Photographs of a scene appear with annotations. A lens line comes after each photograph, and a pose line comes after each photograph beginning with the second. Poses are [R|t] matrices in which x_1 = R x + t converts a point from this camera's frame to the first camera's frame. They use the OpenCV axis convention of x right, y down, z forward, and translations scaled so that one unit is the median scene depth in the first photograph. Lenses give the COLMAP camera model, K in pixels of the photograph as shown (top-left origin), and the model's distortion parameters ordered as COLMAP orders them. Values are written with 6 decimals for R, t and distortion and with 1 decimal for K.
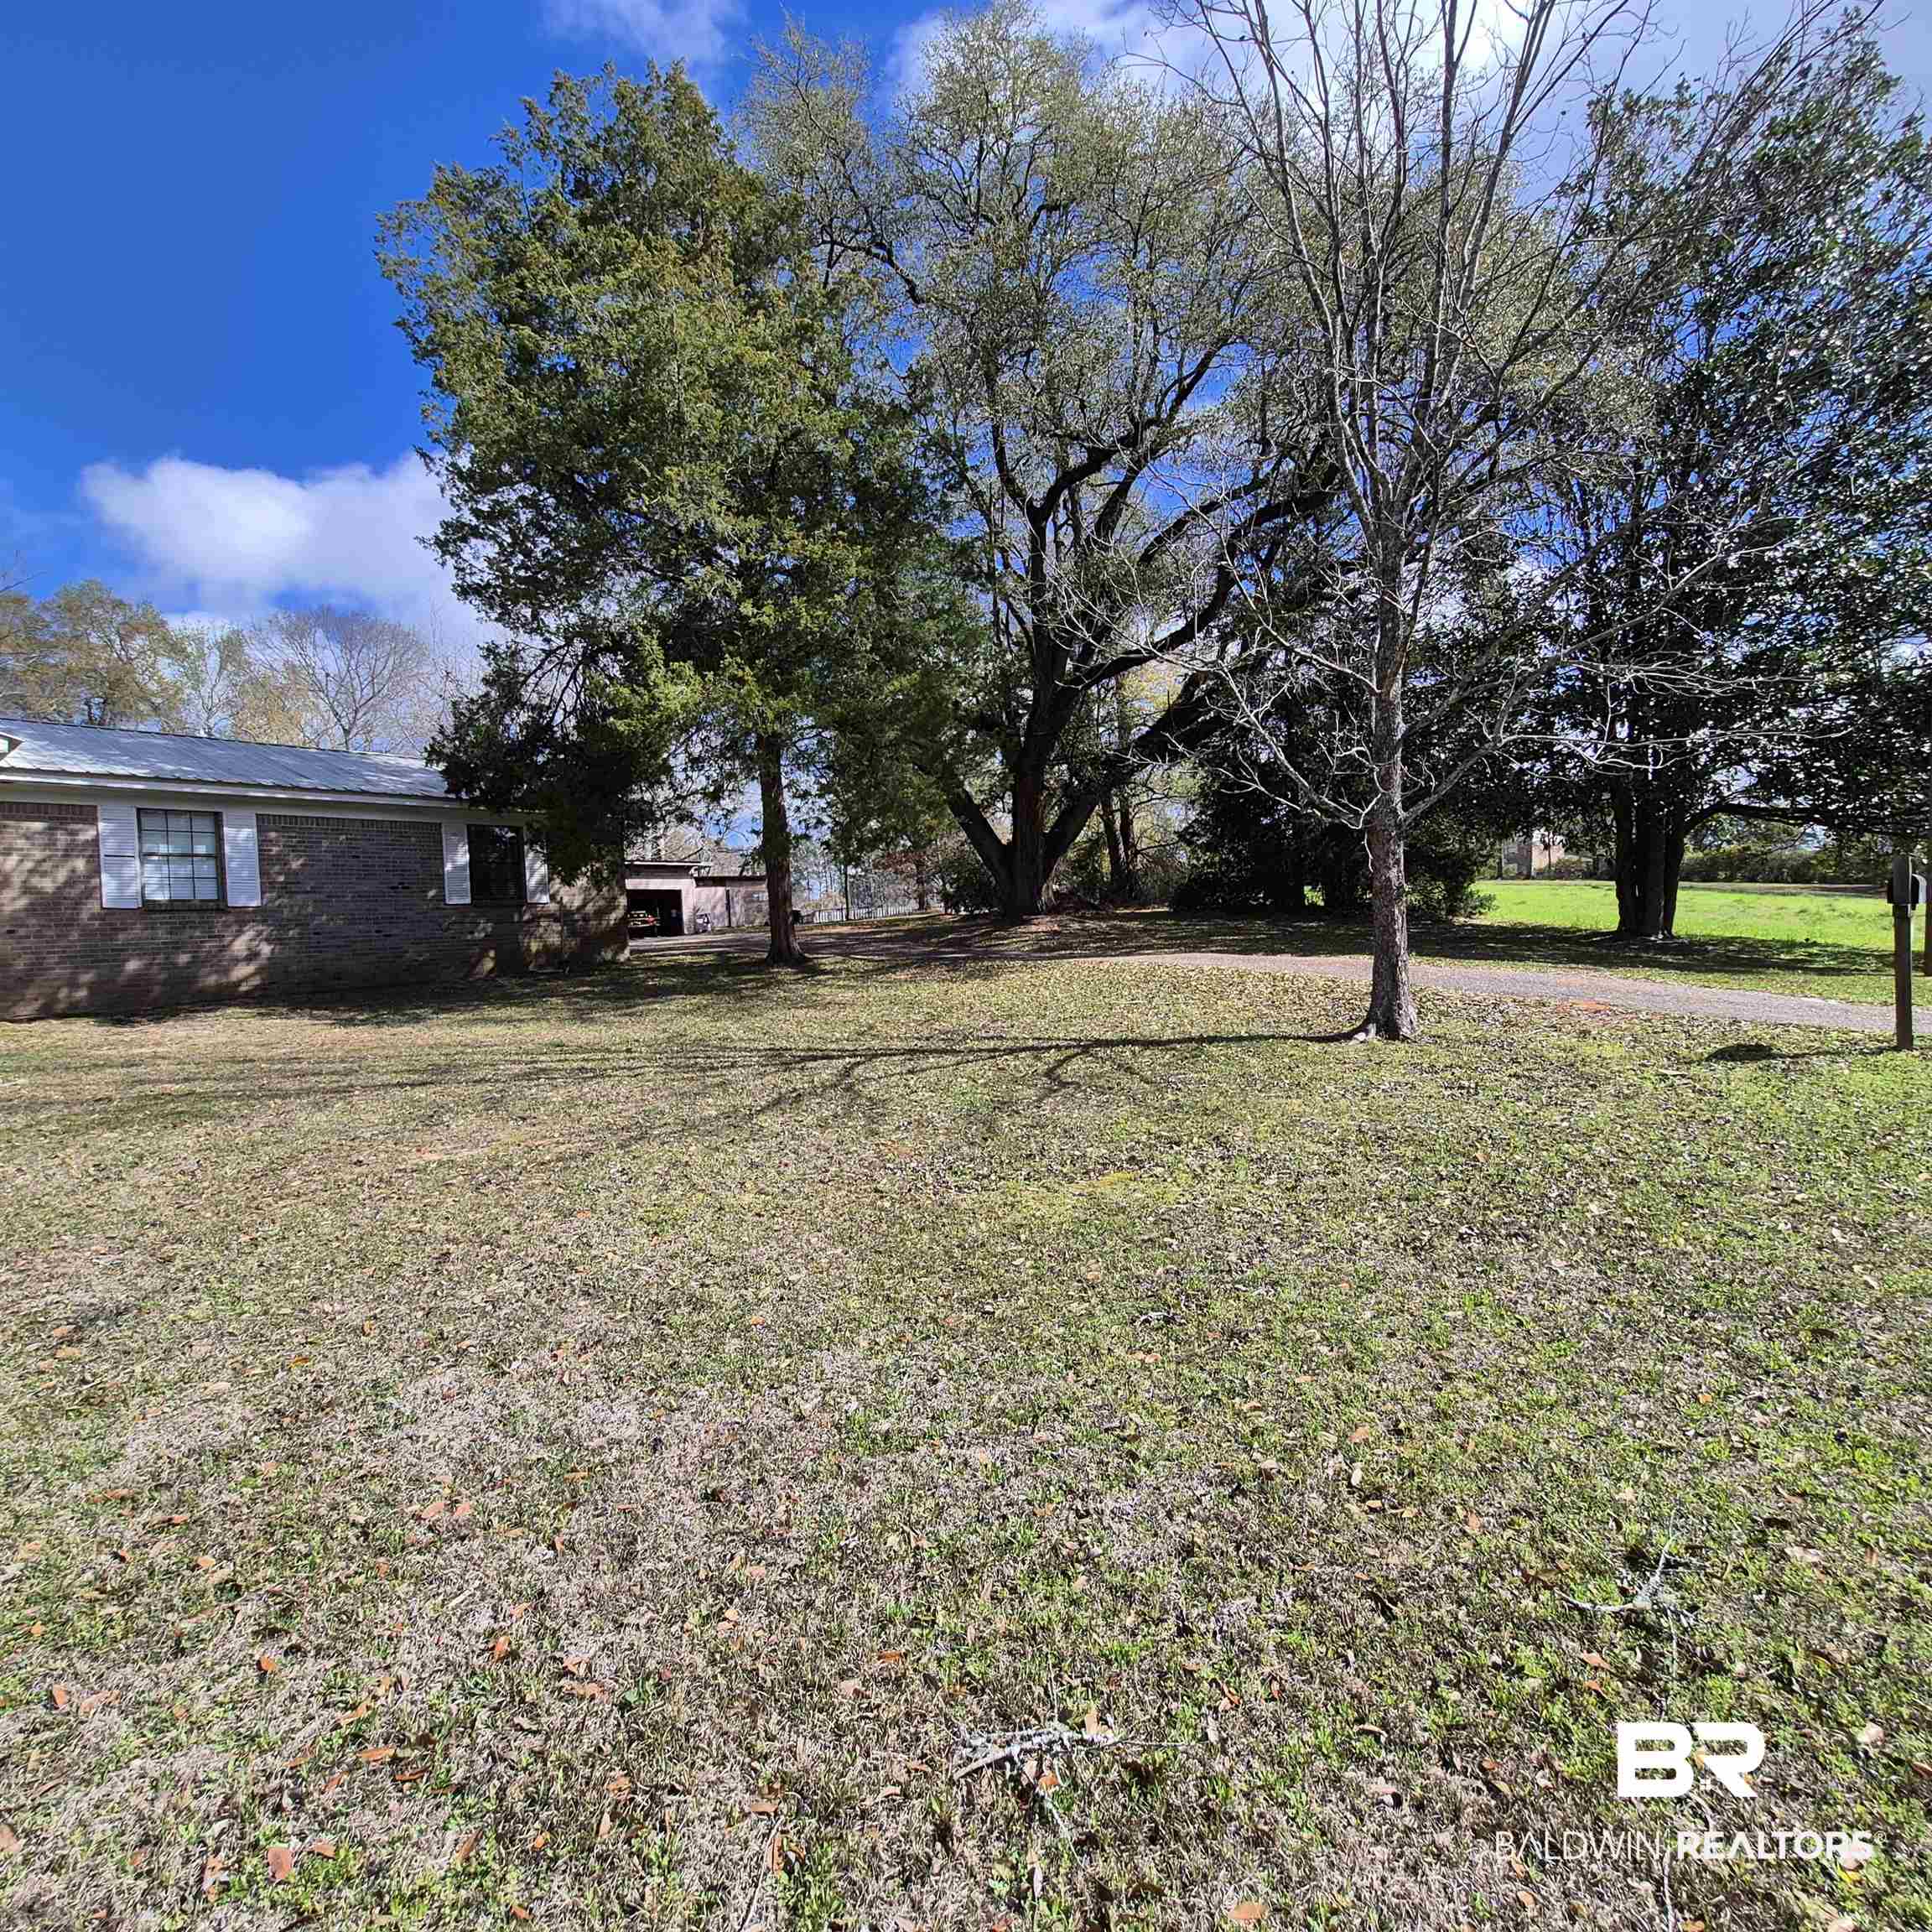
lens RADIAL K [[1012.7, 0, 994.0], [0, 1012.7, 934.0], [0, 0, 1]] dist [0.002933, -0.002058]
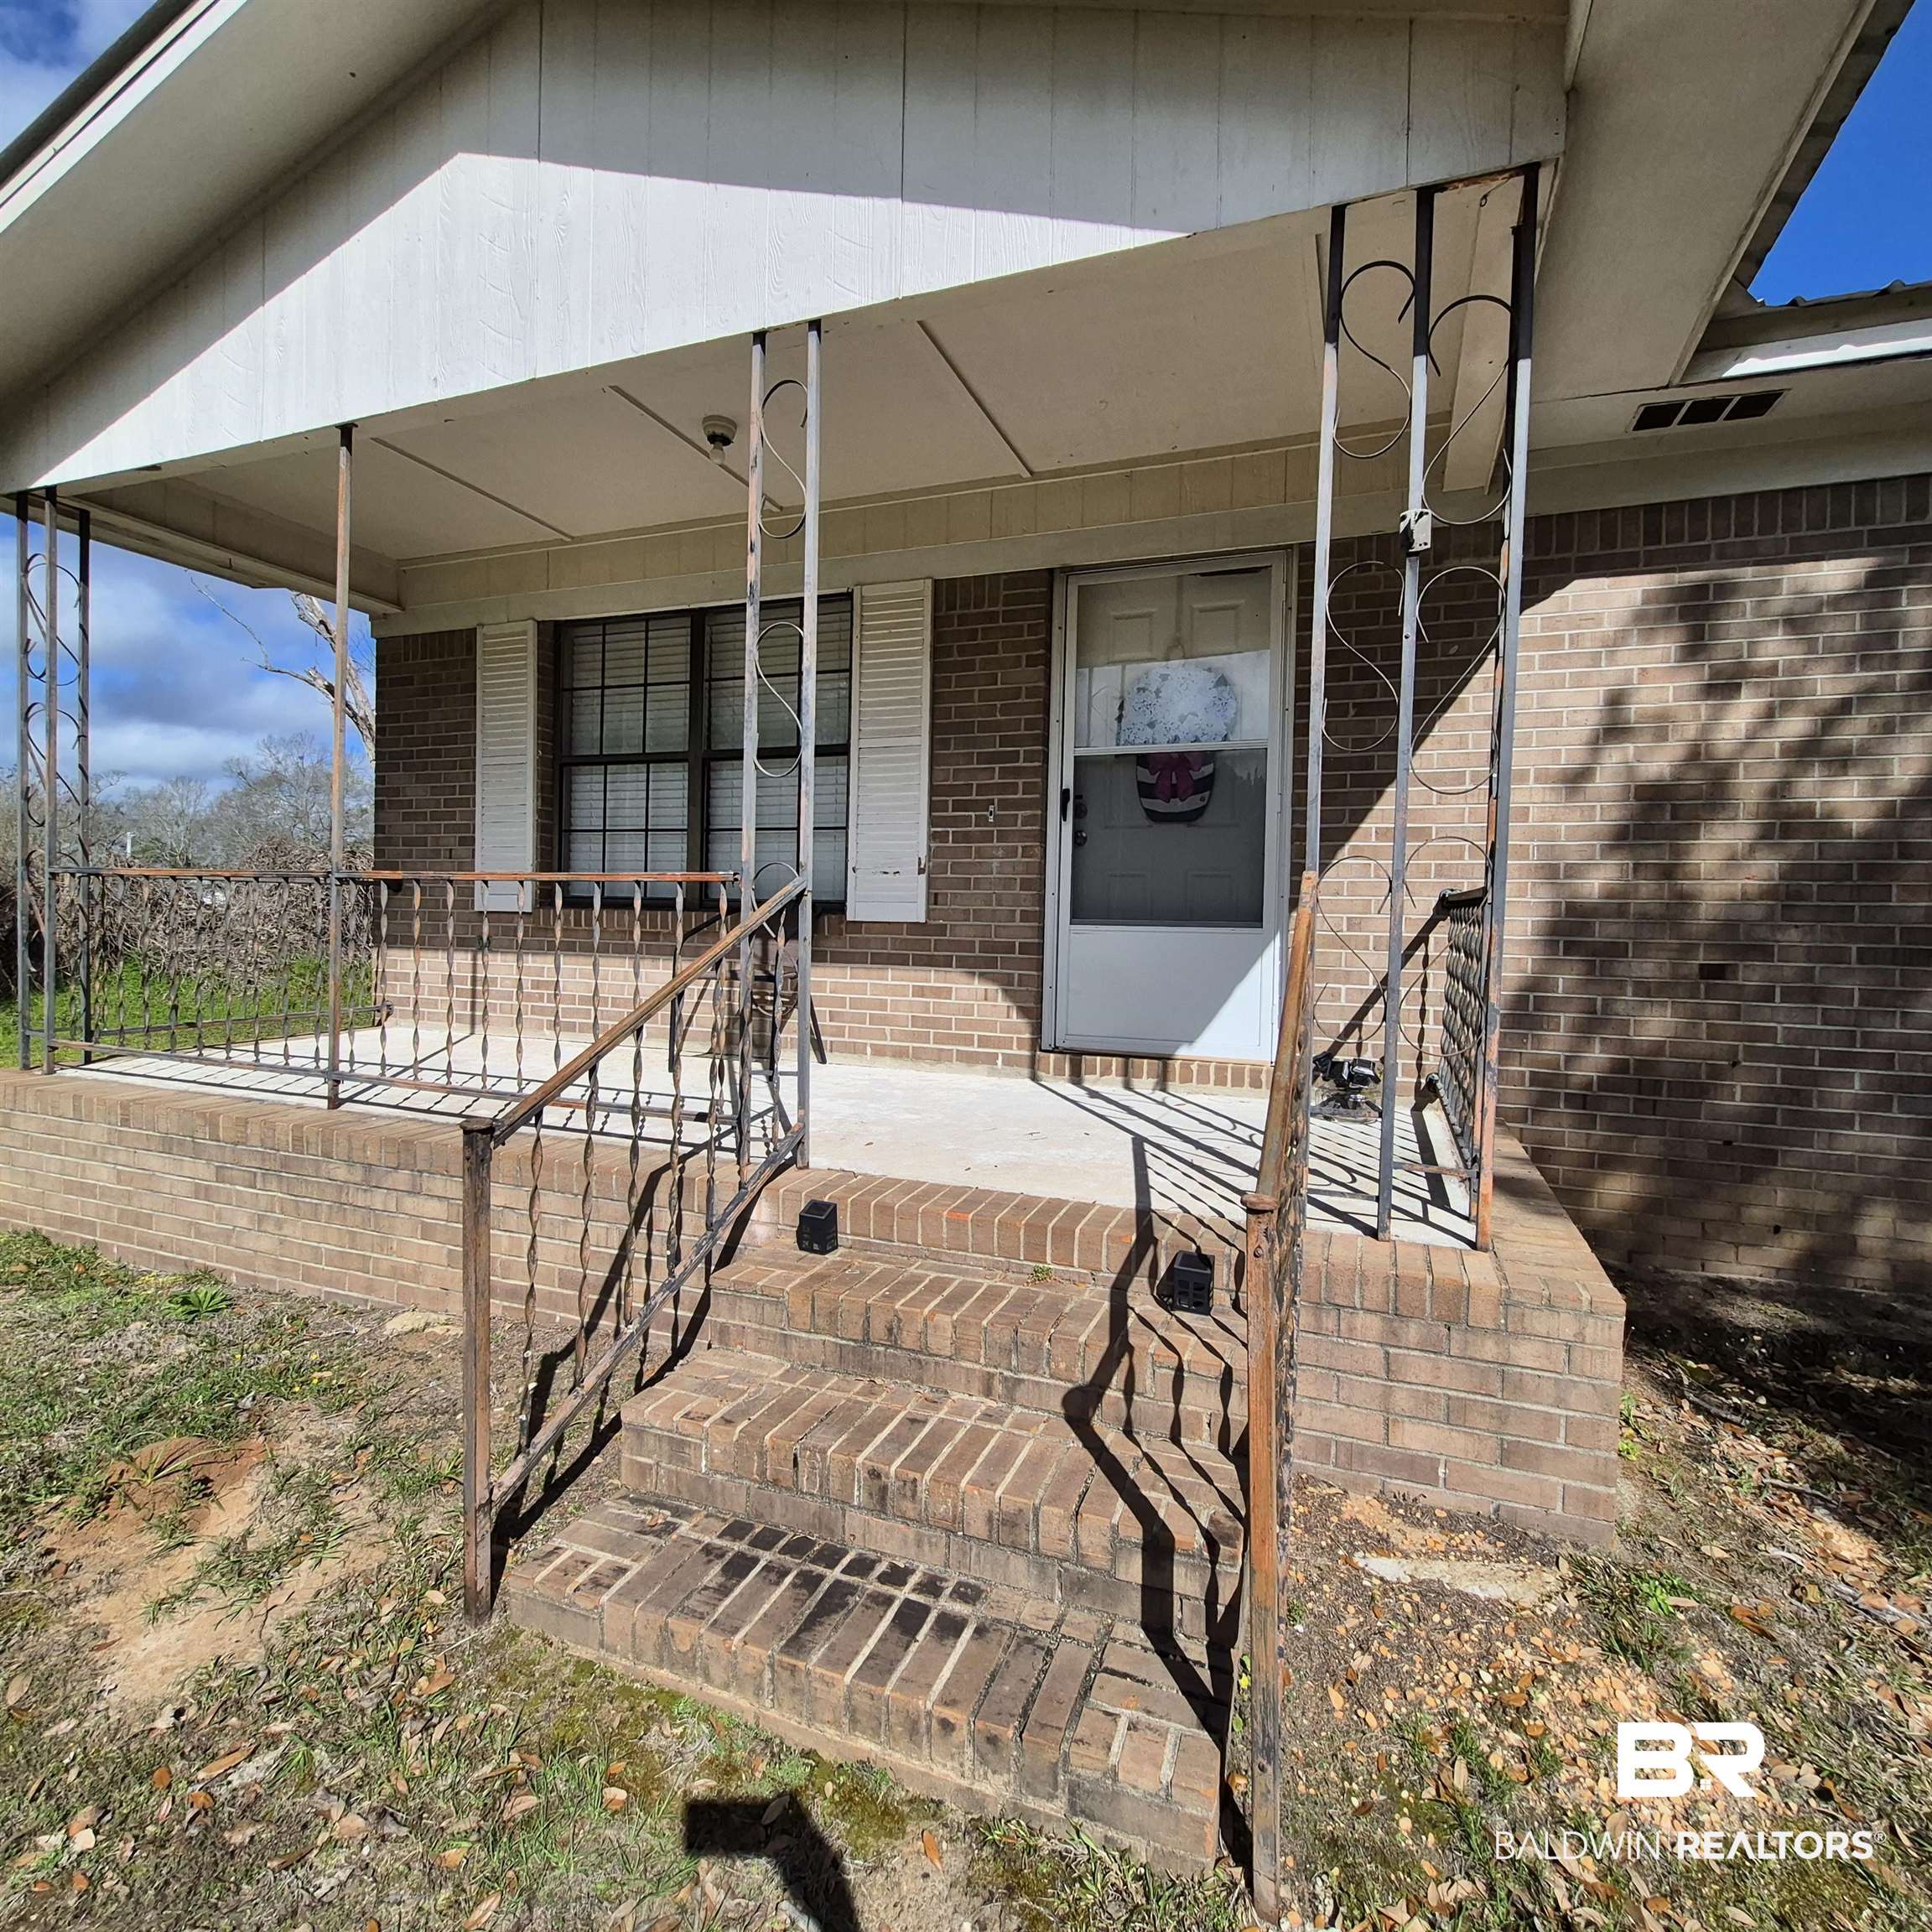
lens RADIAL K [[1026.0, 0, 960.7], [0, 1026.0, 938.8], [0, 0, 1]] dist [0.000238, -0.001366]
pose [[0.267115, 0.077103, -0.960575, -0.630005], [-0.036911, 0.996881, 0.069753, -0.020021], [0.962957, 0.016824, 0.269128, 0.604870]]
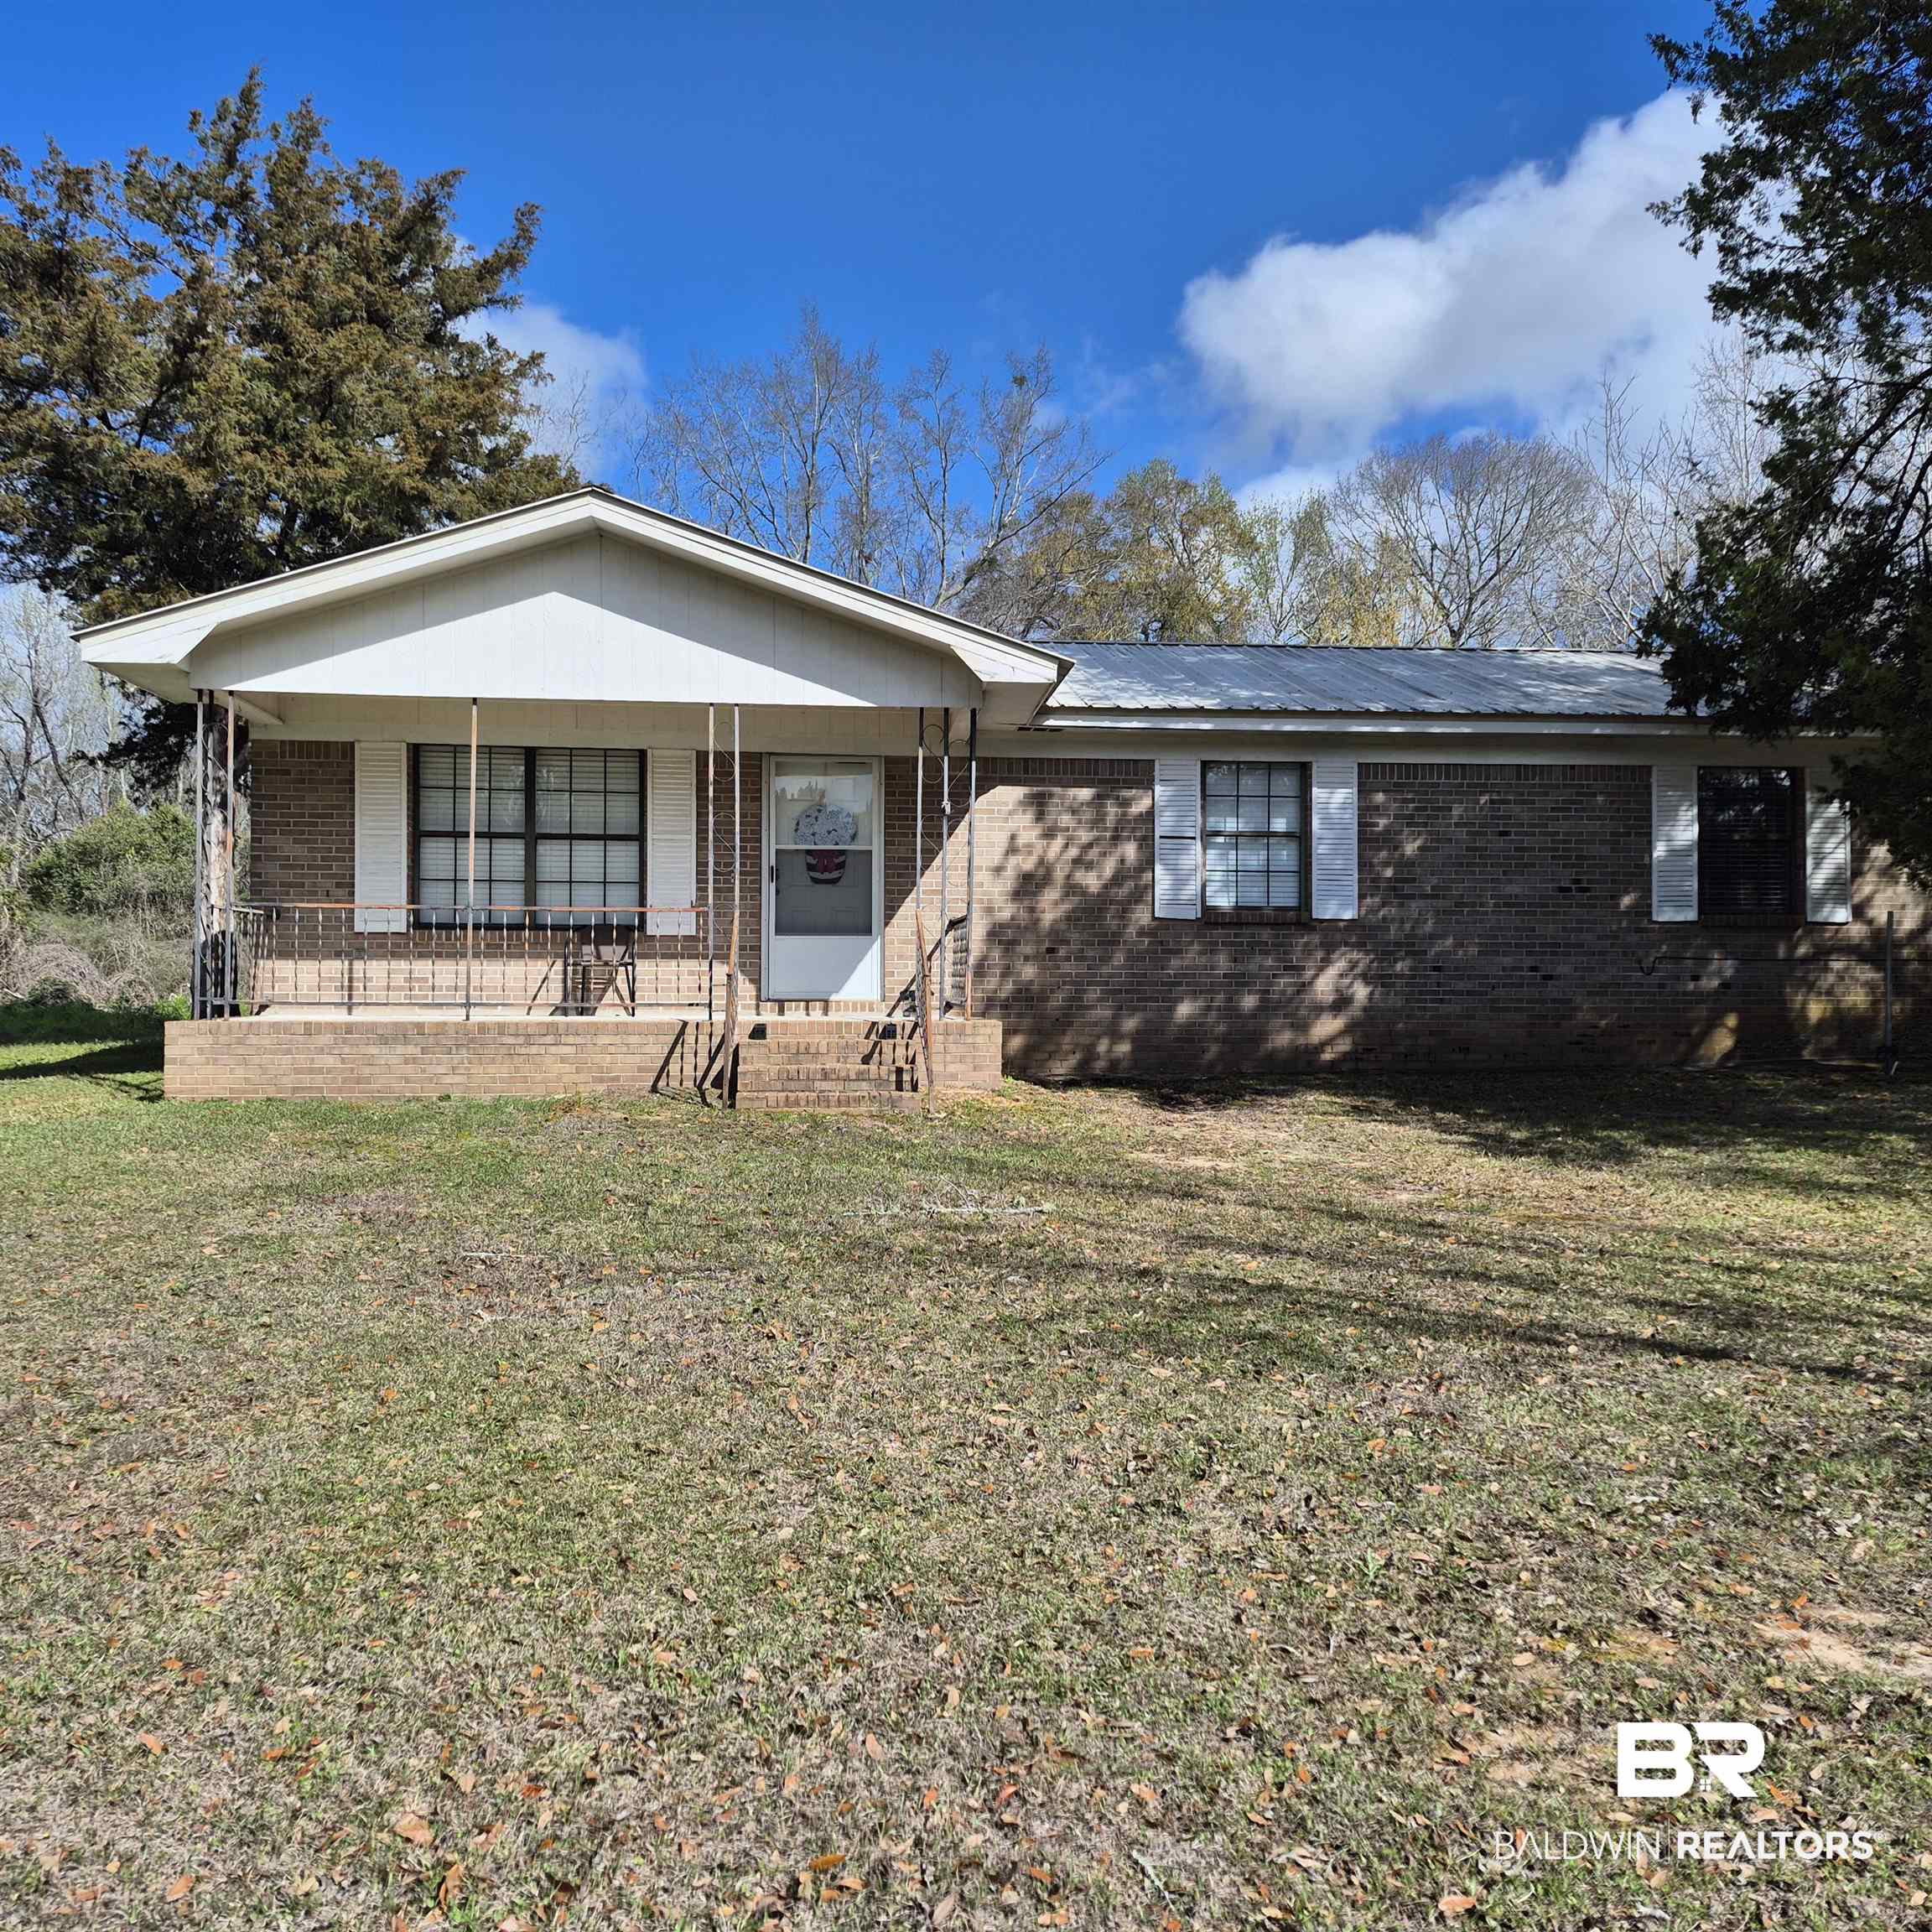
lens RADIAL K [[1694.5, 0, 966.0], [0, 1694.5, 966.0], [0, 0, 1]] dist [0.016042, 0.006329]
pose [[0.677626, 0.042371, -0.734185, -0.153403], [-0.040538, 0.998973, 0.020238, -0.011244], [0.734288, 0.016048, 0.678648, 0.165344]]
